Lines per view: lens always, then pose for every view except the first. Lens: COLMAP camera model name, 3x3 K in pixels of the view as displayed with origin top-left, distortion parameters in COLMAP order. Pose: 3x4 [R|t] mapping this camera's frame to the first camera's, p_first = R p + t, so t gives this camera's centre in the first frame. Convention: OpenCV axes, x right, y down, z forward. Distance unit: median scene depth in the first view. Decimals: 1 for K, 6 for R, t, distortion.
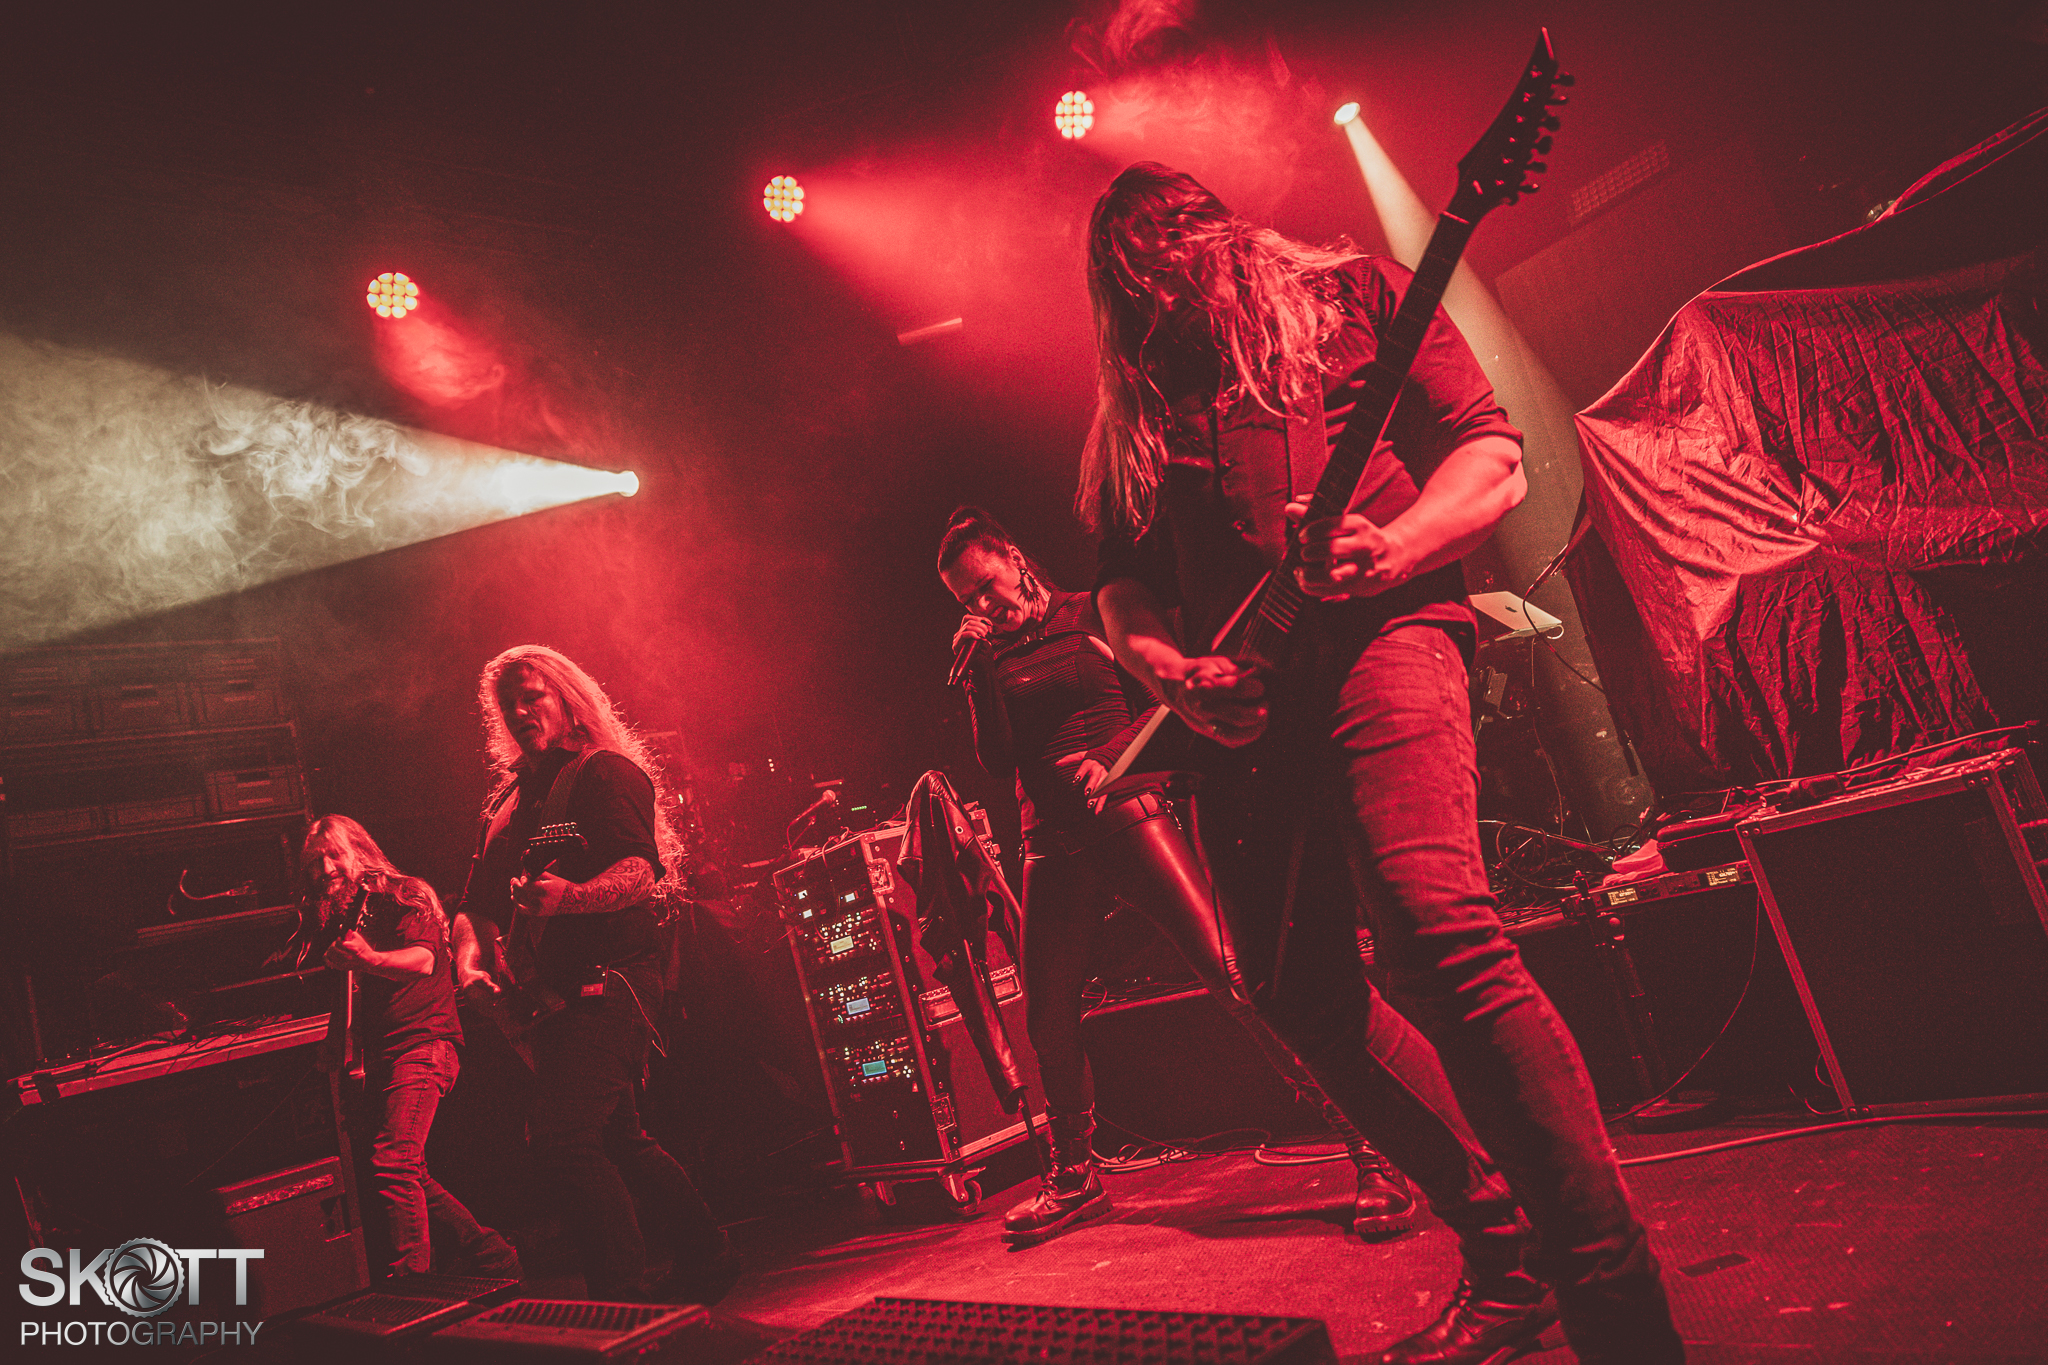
lens RADIAL K [[1349.2, 0, 1024.0], [0, 1349.2, 682.5], [0, 0, 1]] dist [0.006700, -0.001459]
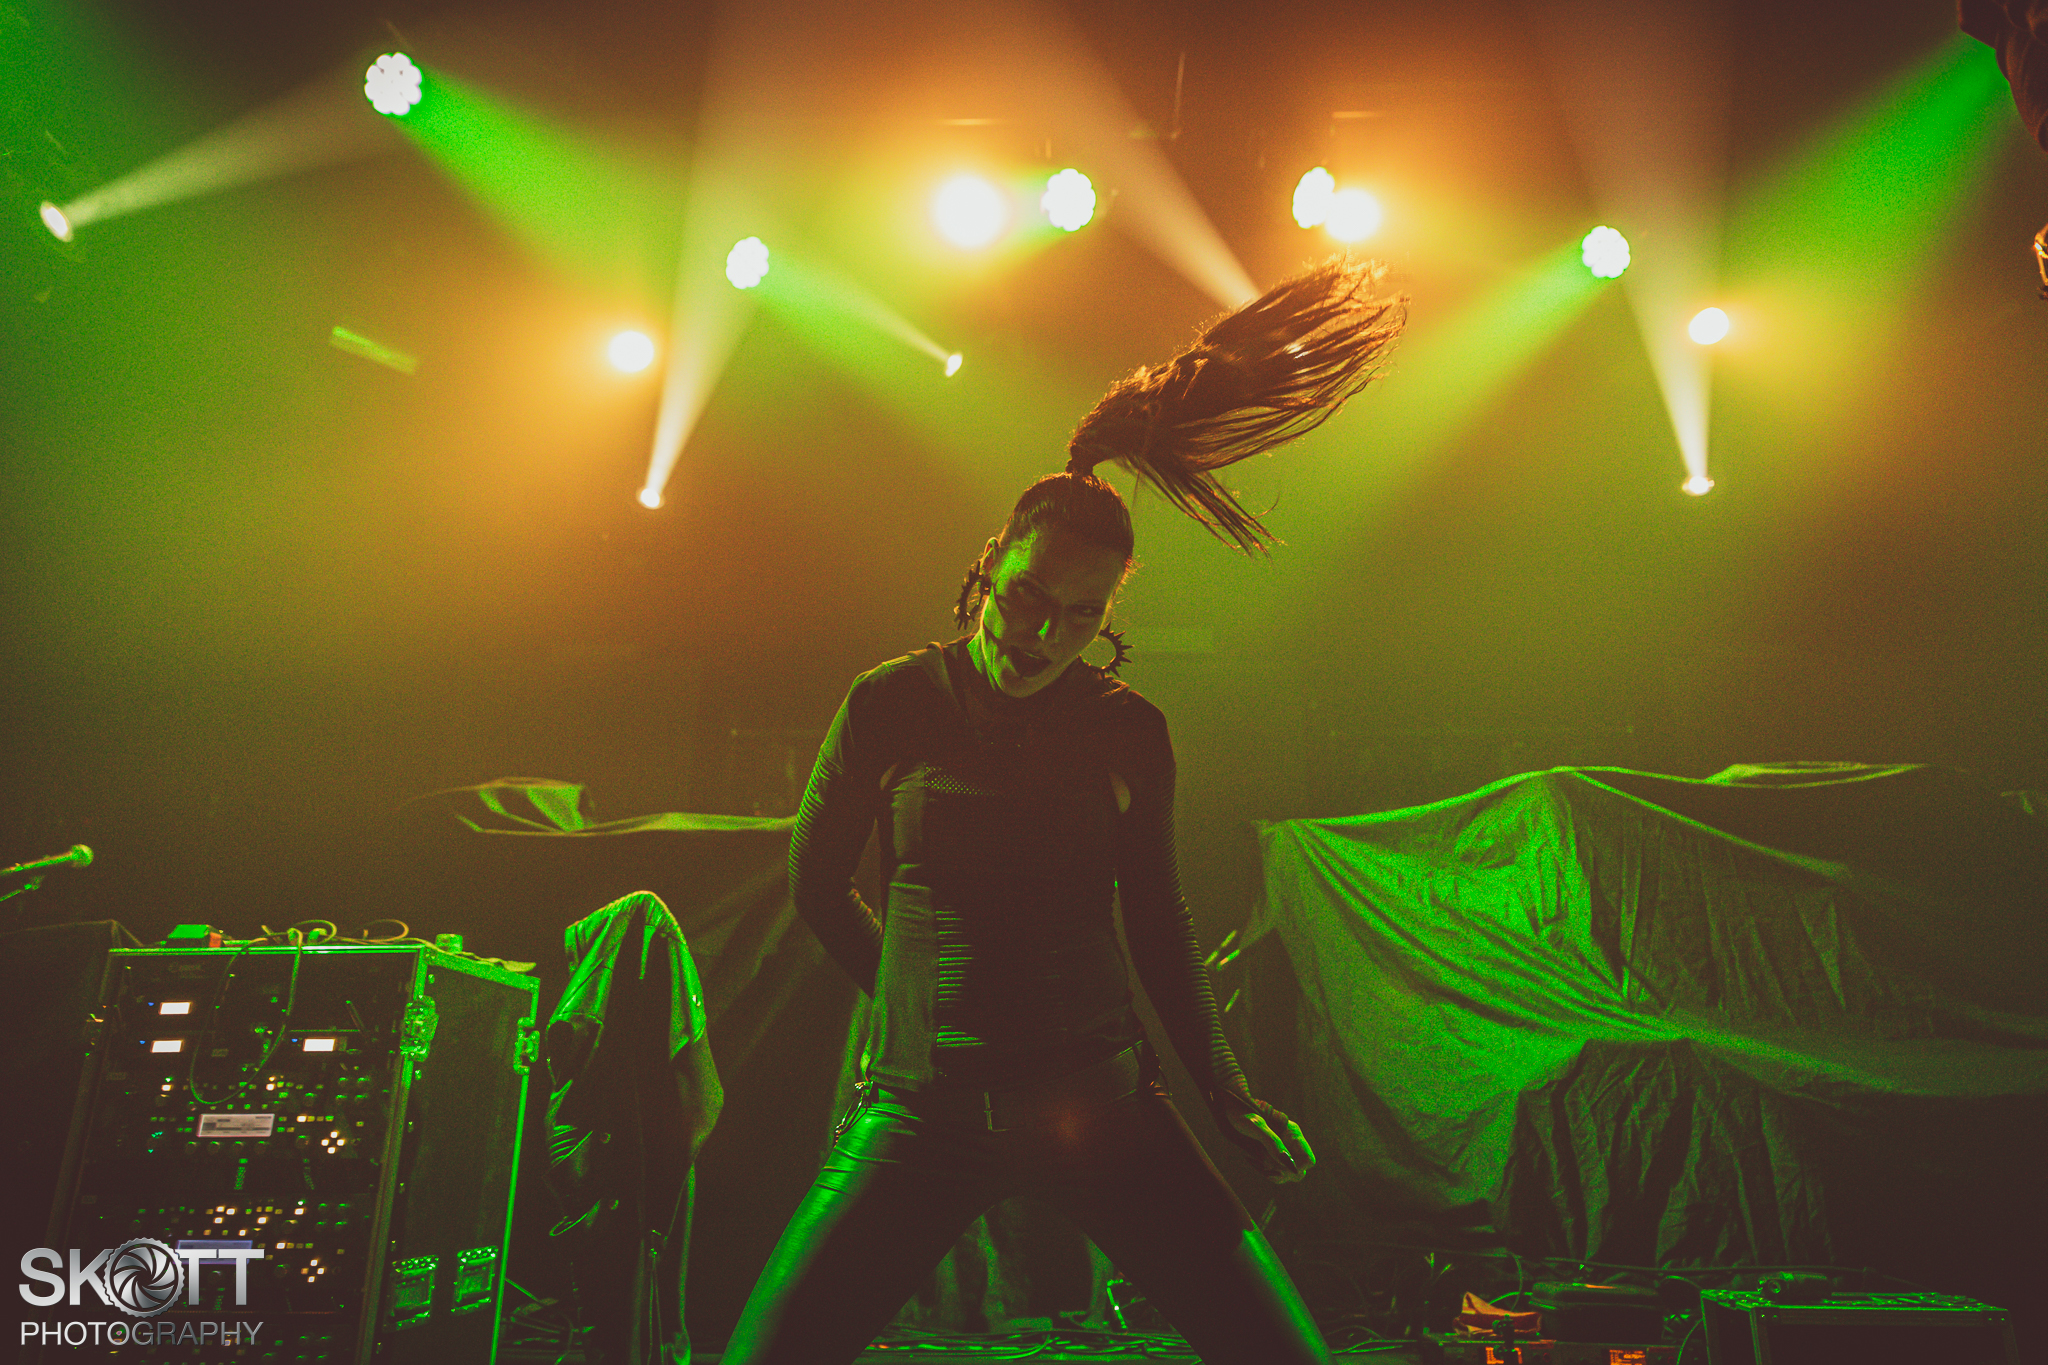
lens RADIAL K [[1349.2, 0, 1024.0], [0, 1349.2, 682.5], [0, 0, 1]] dist [0.006700, -0.001459]
pose [[0.659304, 0.492214, 0.568370, -0.436441], [-0.316131, 0.867343, -0.384418, 0.204720], [-0.682188, 0.073769, 0.727446, 0.529165]]
